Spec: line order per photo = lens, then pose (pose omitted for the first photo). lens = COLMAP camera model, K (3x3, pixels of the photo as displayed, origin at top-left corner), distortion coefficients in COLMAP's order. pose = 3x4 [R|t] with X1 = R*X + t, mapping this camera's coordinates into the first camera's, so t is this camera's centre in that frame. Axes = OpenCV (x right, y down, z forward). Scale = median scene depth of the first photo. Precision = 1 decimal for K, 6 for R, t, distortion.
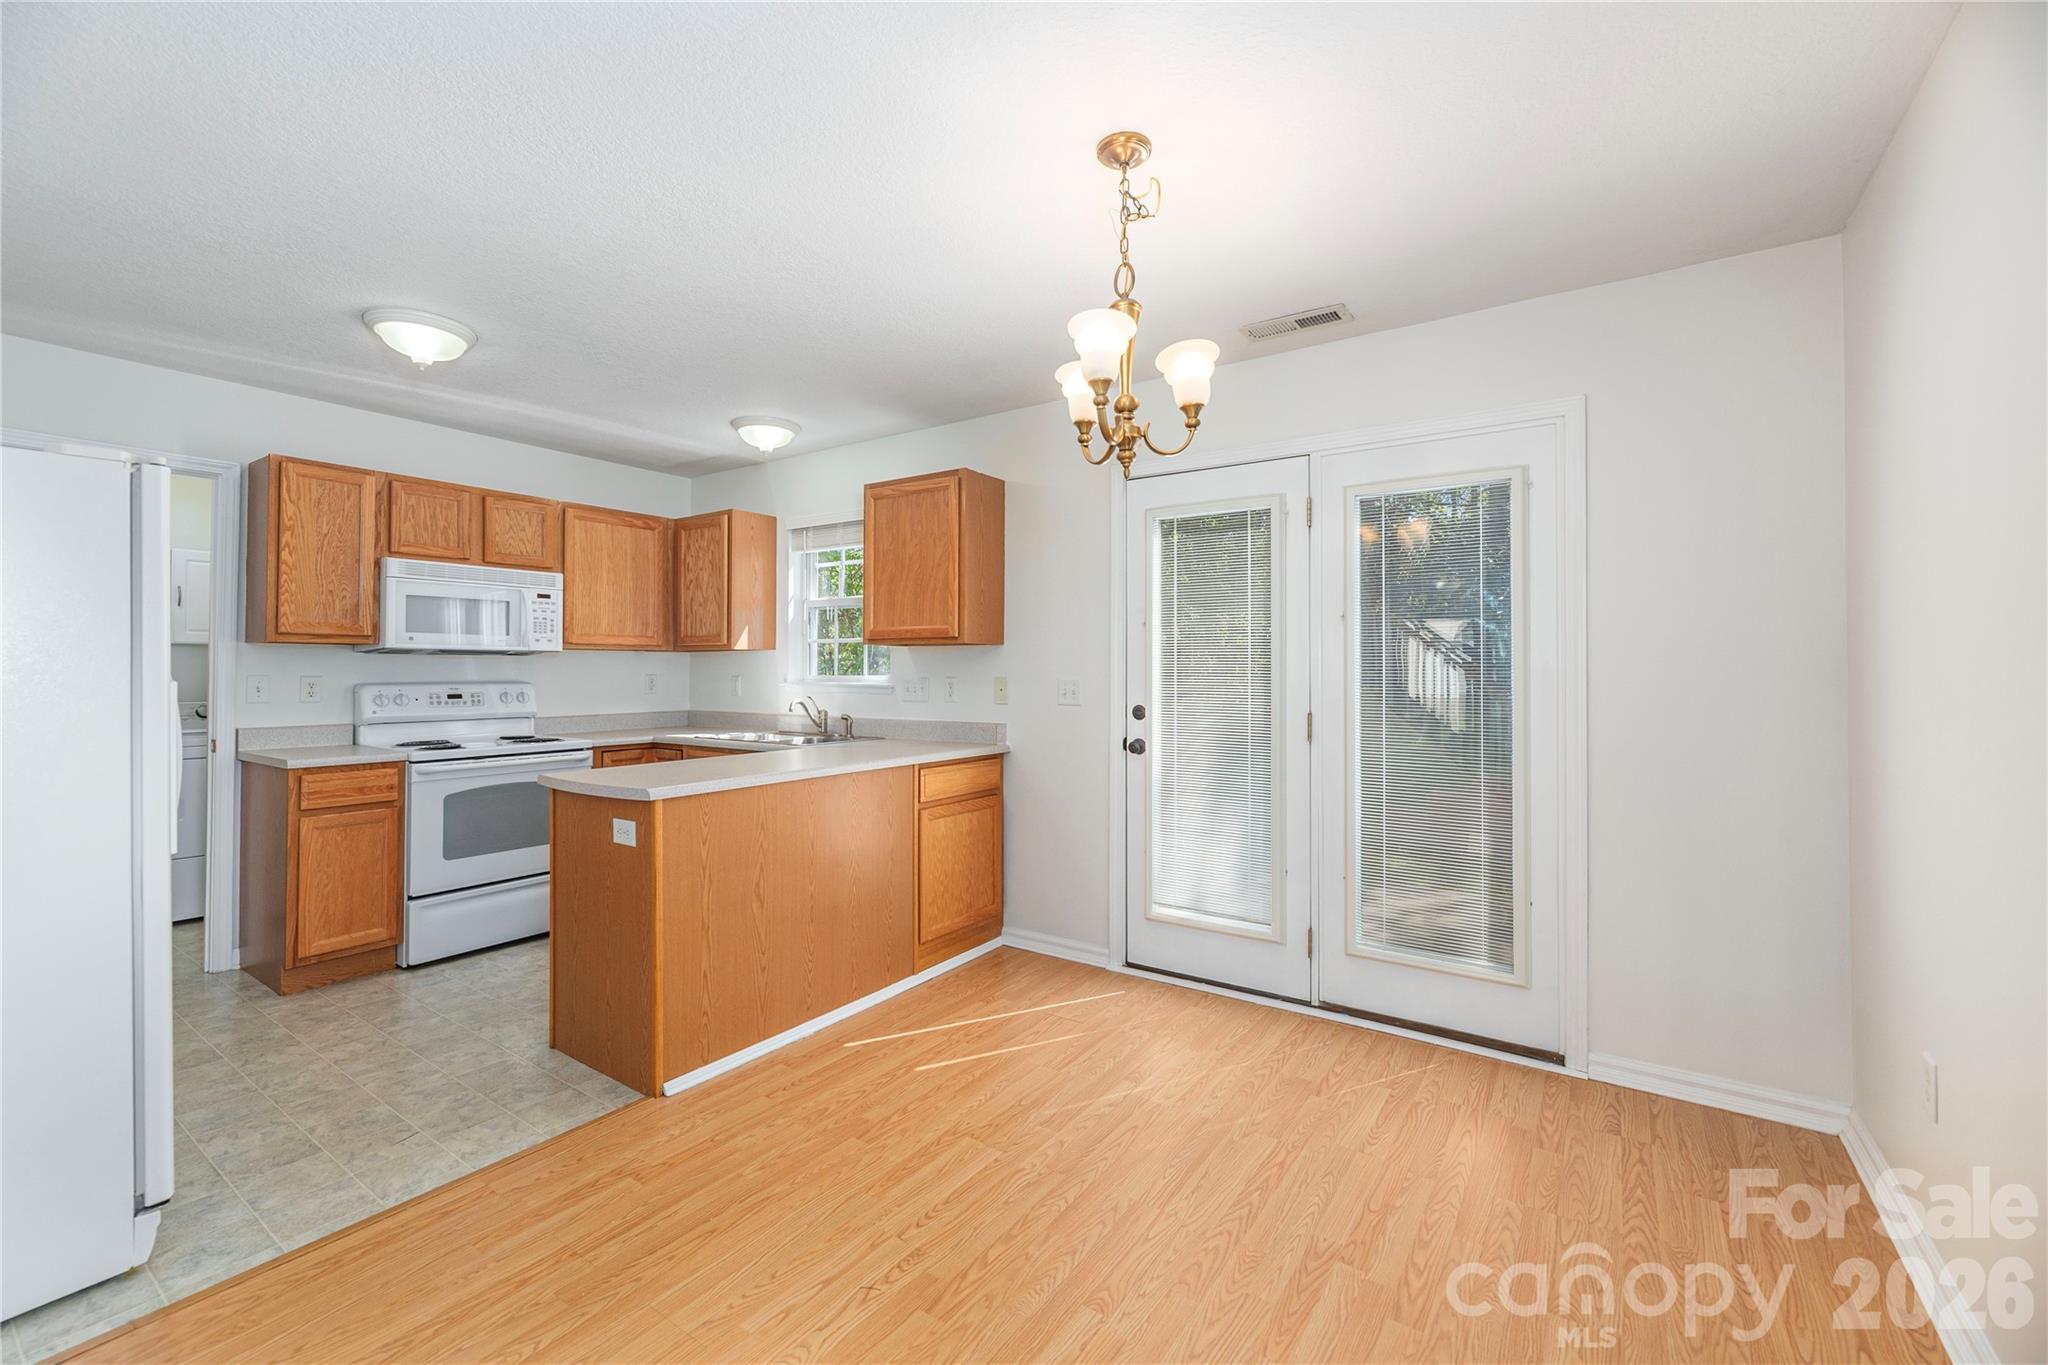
lens RADIAL K [[848.4, 0, 1020.0], [0, 848.4, 655.5], [0, 0, 1]] dist [-0.000777, -0.000013]
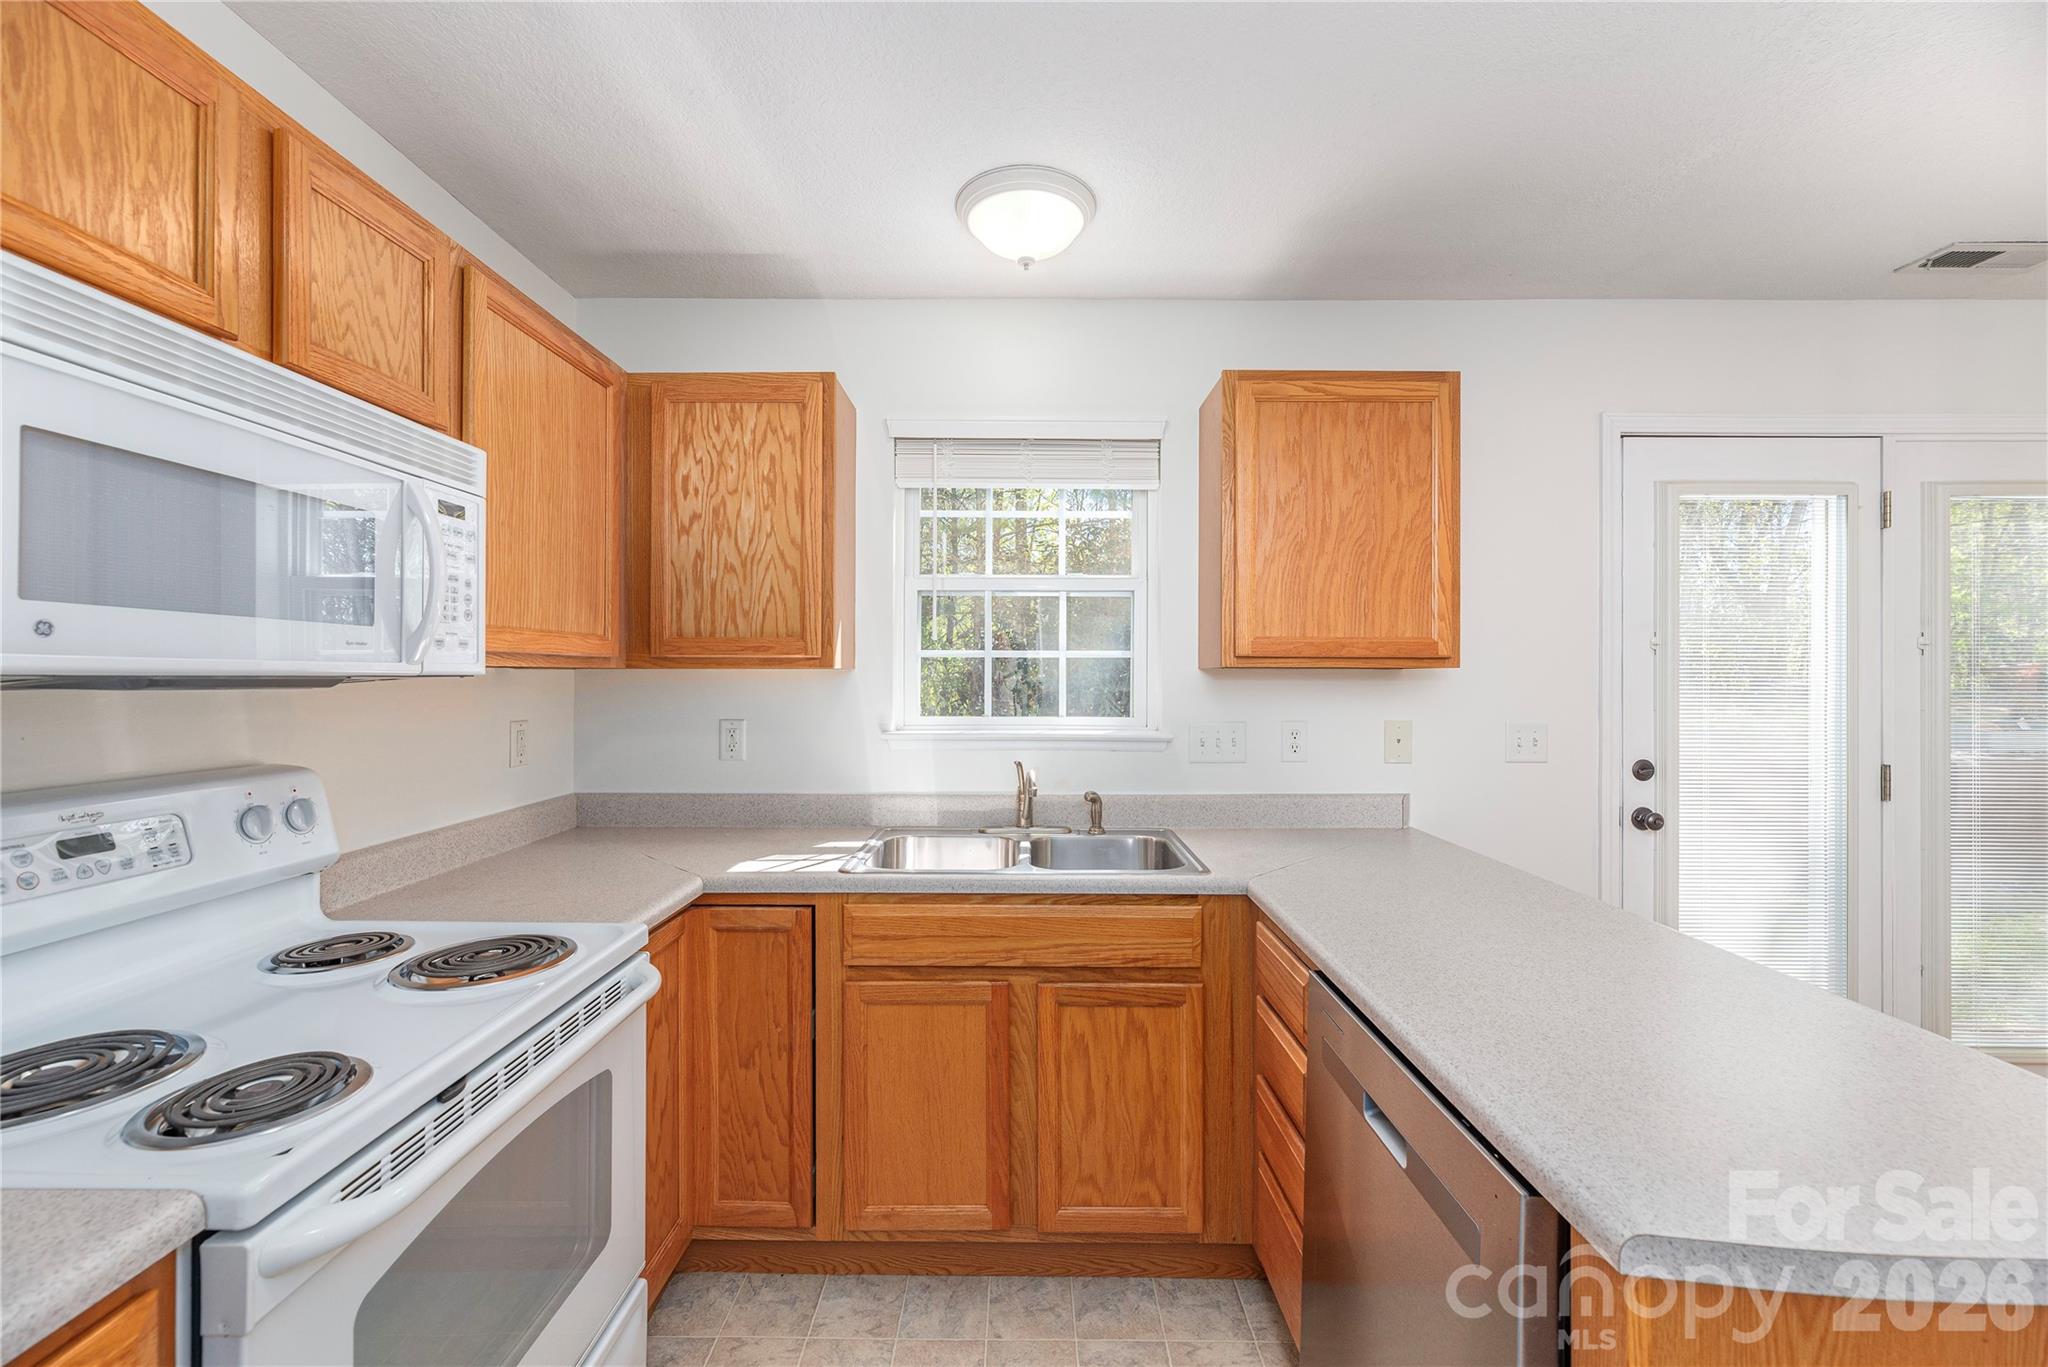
lens RADIAL K [[833.6, 0, 1021.2], [0, 833.6, 670.5], [0, 0, 1]] dist [0.001827, 0.000203]
pose [[0.822685, 0.005064, 0.568475, -0.589771], [-0.011899, 0.999895, 0.008312, -0.013072], [-0.568373, -0.013602, 0.822659, 0.633355]]
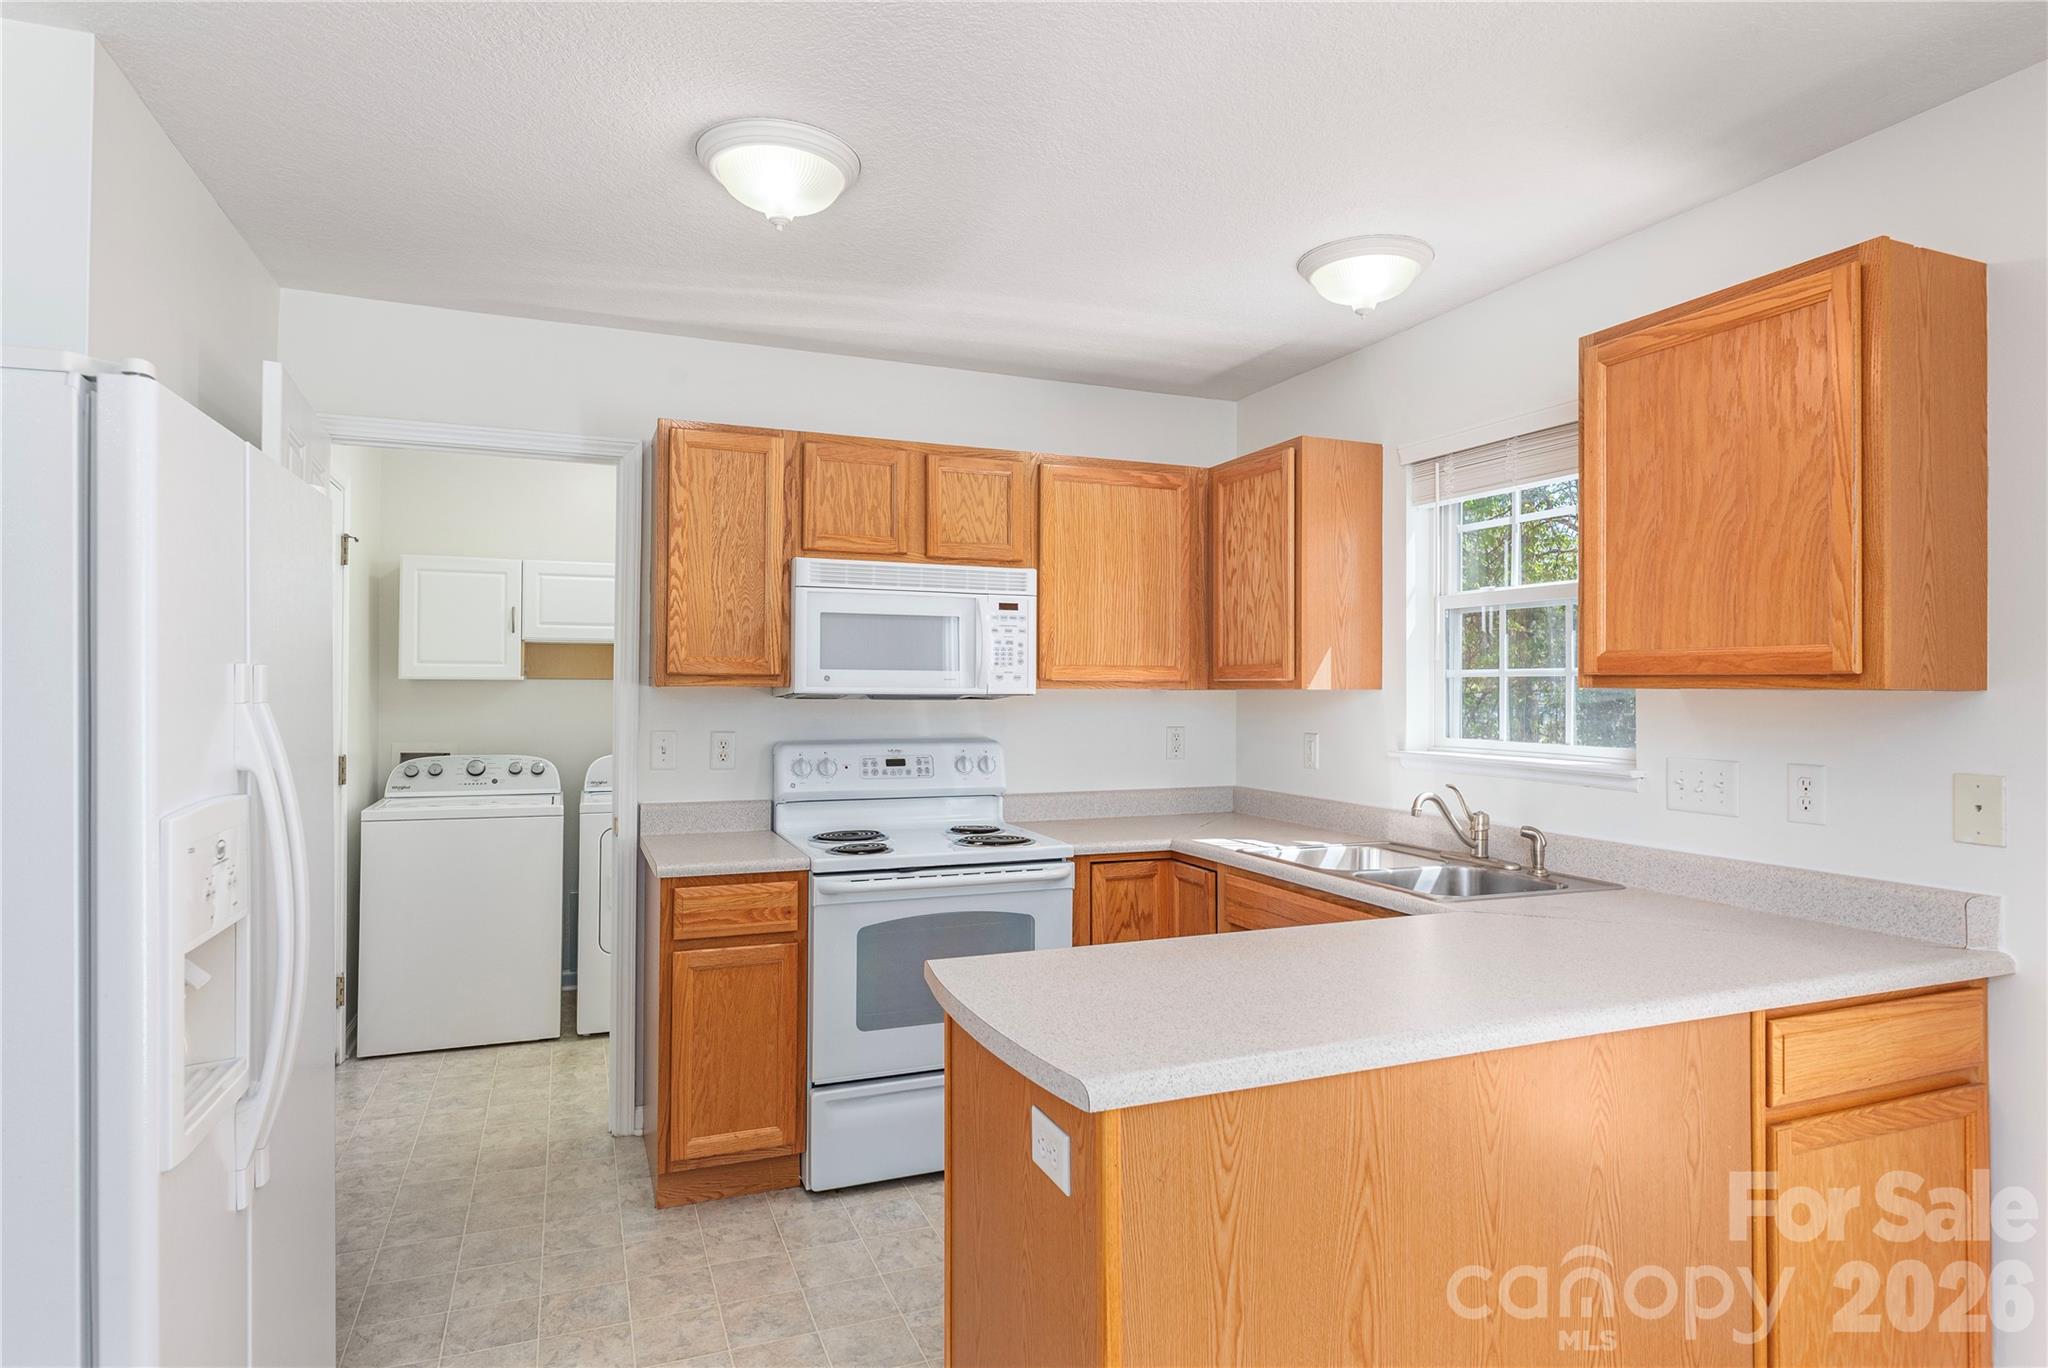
lens RADIAL K [[1129.0, 0, 1024.0], [0, 1129.0, 684.0], [0, 0, 1]] dist [-0.001256, -0.000400]
pose [[0.838628, 0.000934, -0.544703, -0.103126], [0.005512, 0.999933, 0.010200, -0.022320], [0.544676, -0.011556, 0.838567, 0.322447]]
